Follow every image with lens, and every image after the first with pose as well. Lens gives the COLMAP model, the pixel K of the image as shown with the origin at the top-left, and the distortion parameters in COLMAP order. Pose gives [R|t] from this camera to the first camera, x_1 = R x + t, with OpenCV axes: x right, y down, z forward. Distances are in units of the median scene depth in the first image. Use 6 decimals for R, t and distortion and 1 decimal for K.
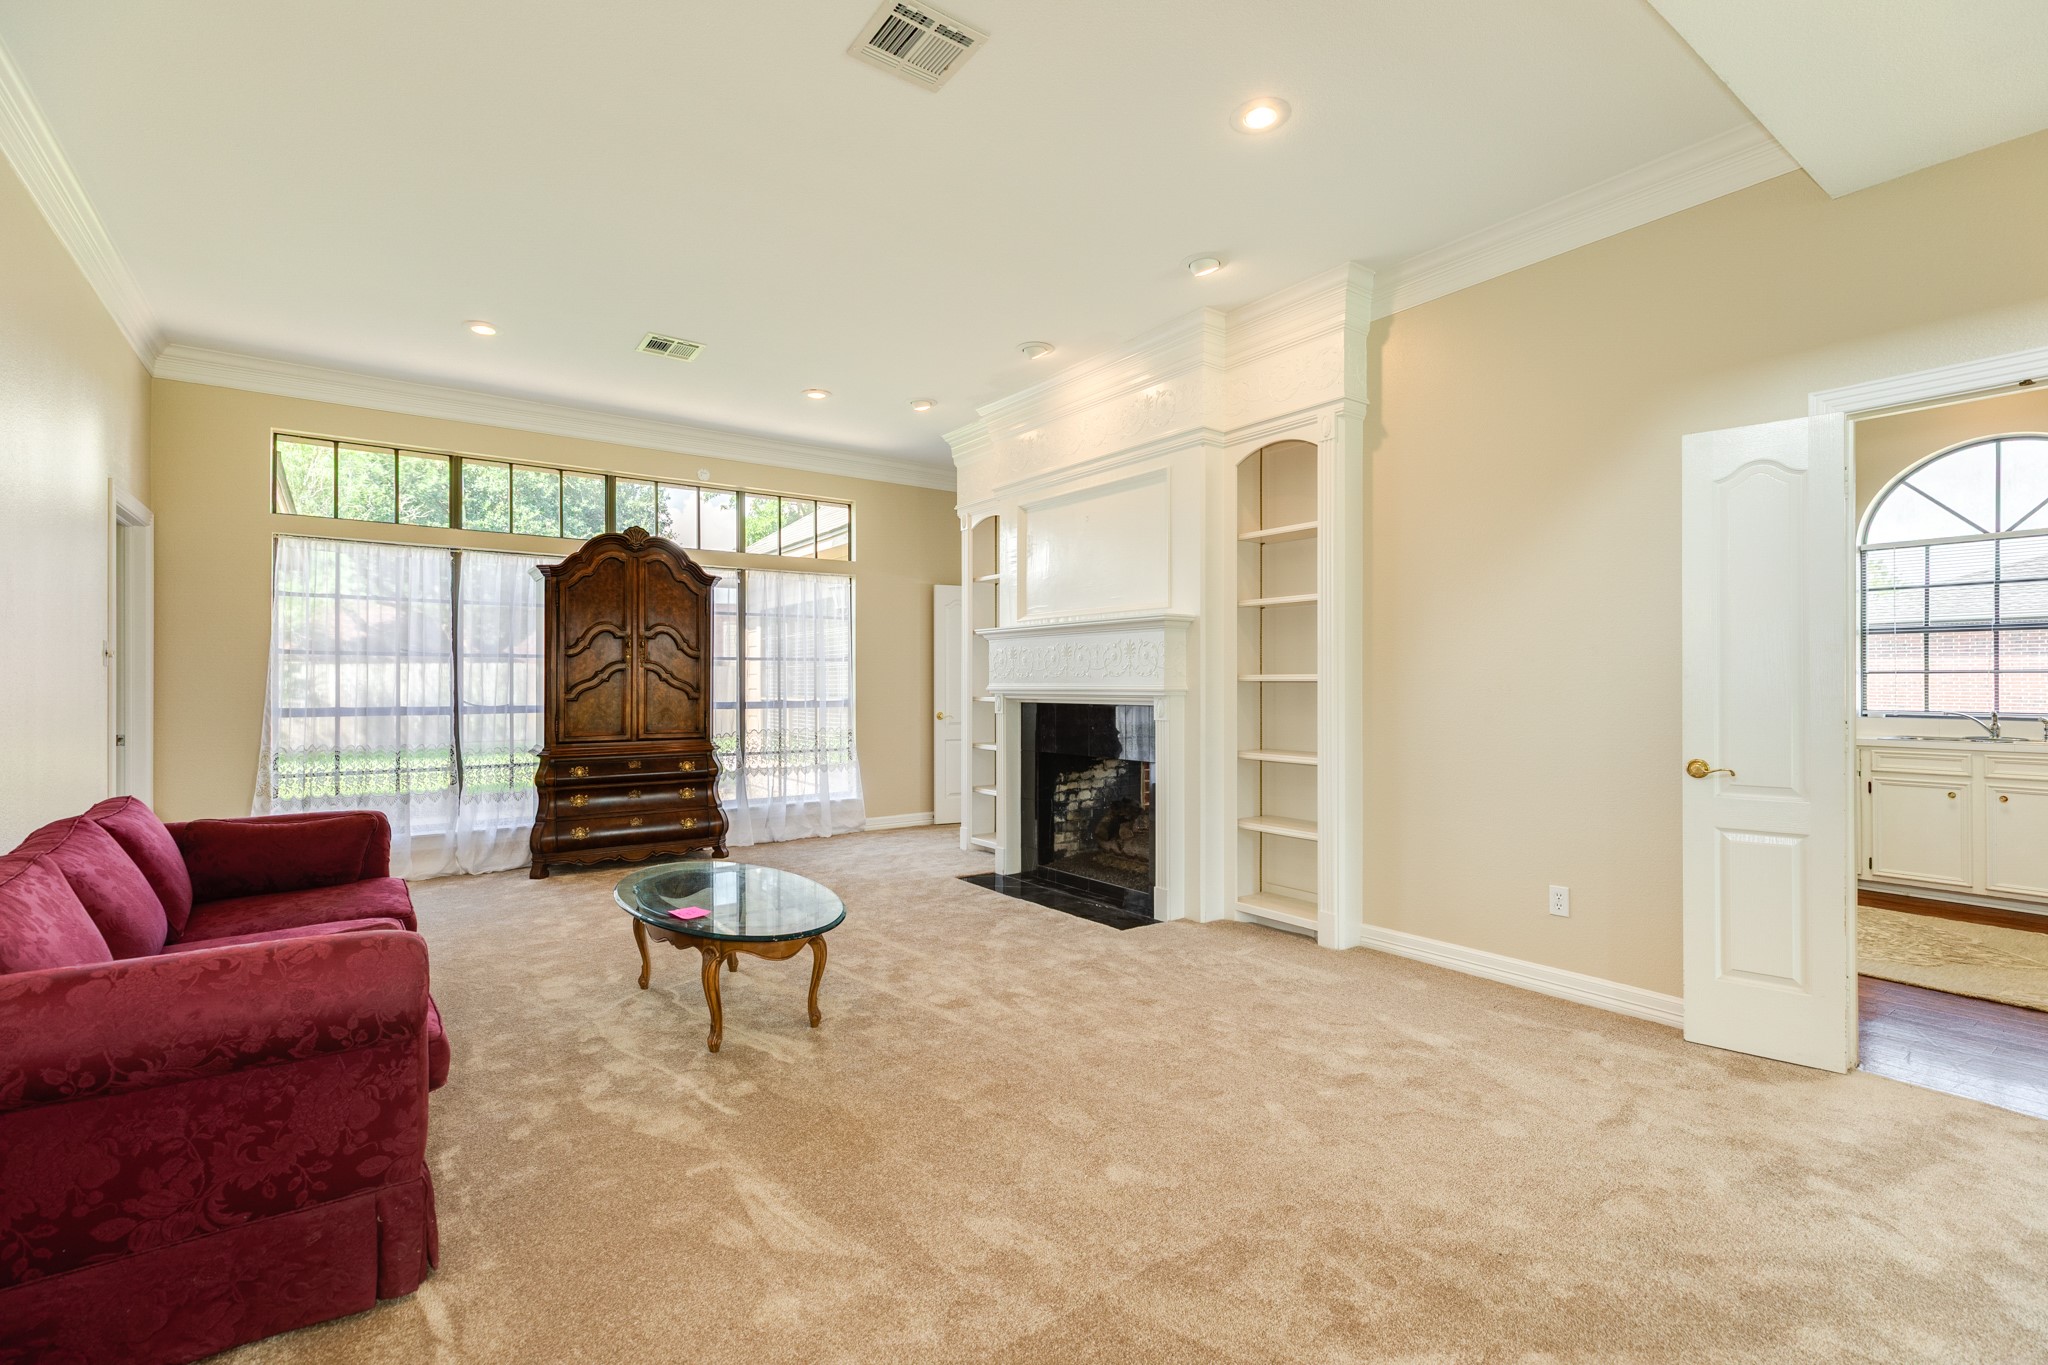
lens RADIAL K [[915.1, 0, 1029.6], [0, 915.1, 688.2], [0, 0, 1]] dist [0.008960, 0.000115]
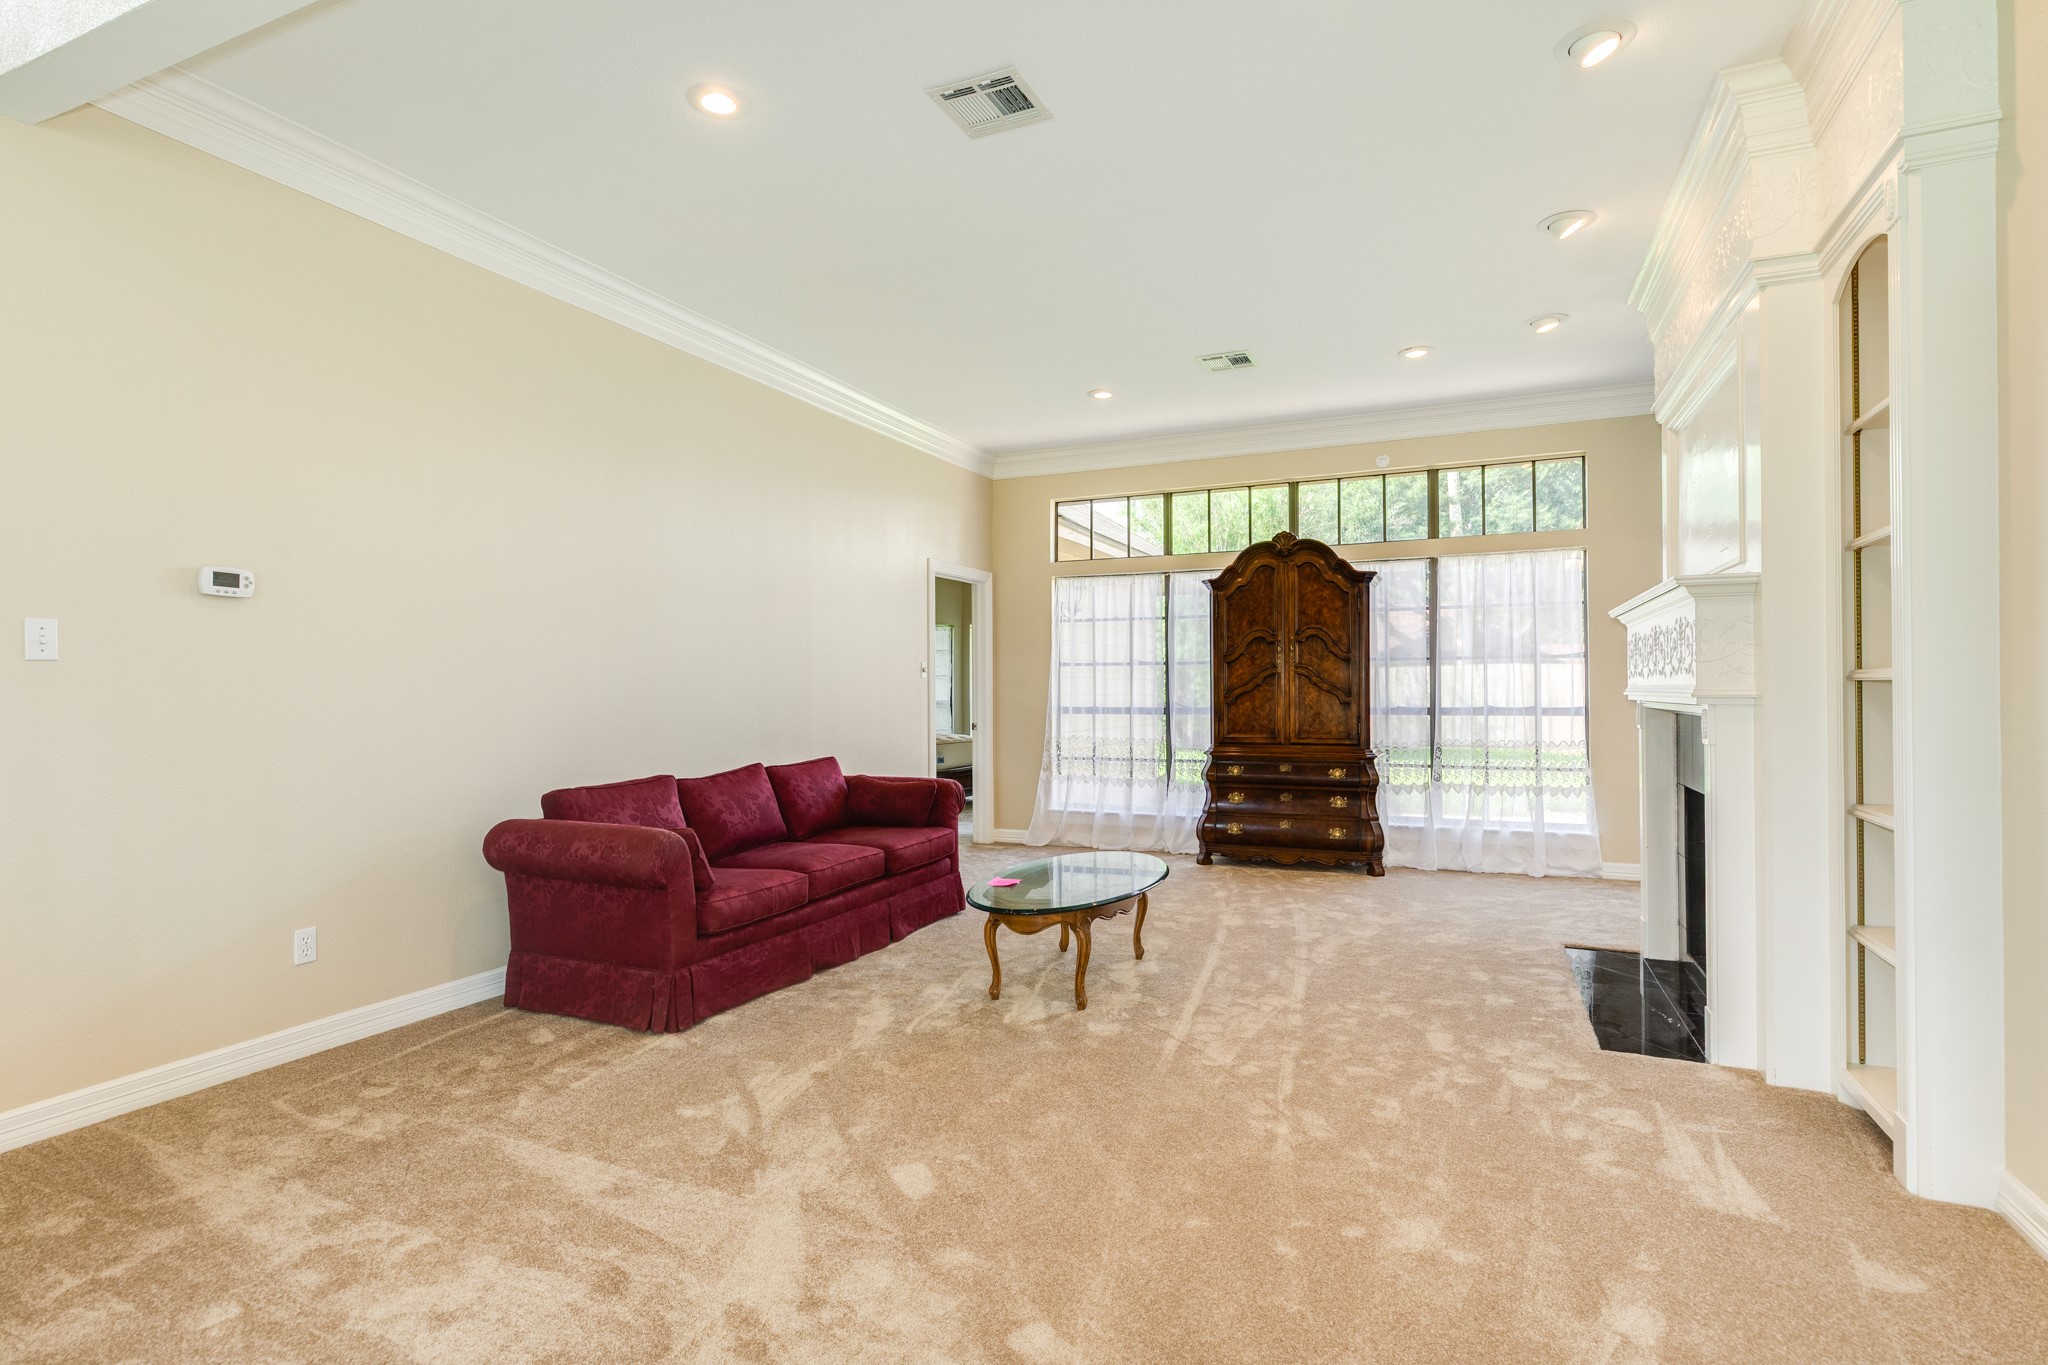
lens RADIAL K [[1037.8, 0, 1021.2], [0, 1037.8, 688.8], [0, 0, 1]] dist [0.001845, 0.000523]
pose [[0.492703, -0.002353, -0.870194, 0.425029], [-0.000170, 0.999996, -0.002800, -0.000157], [0.870198, 0.001528, 0.492701, 0.188789]]
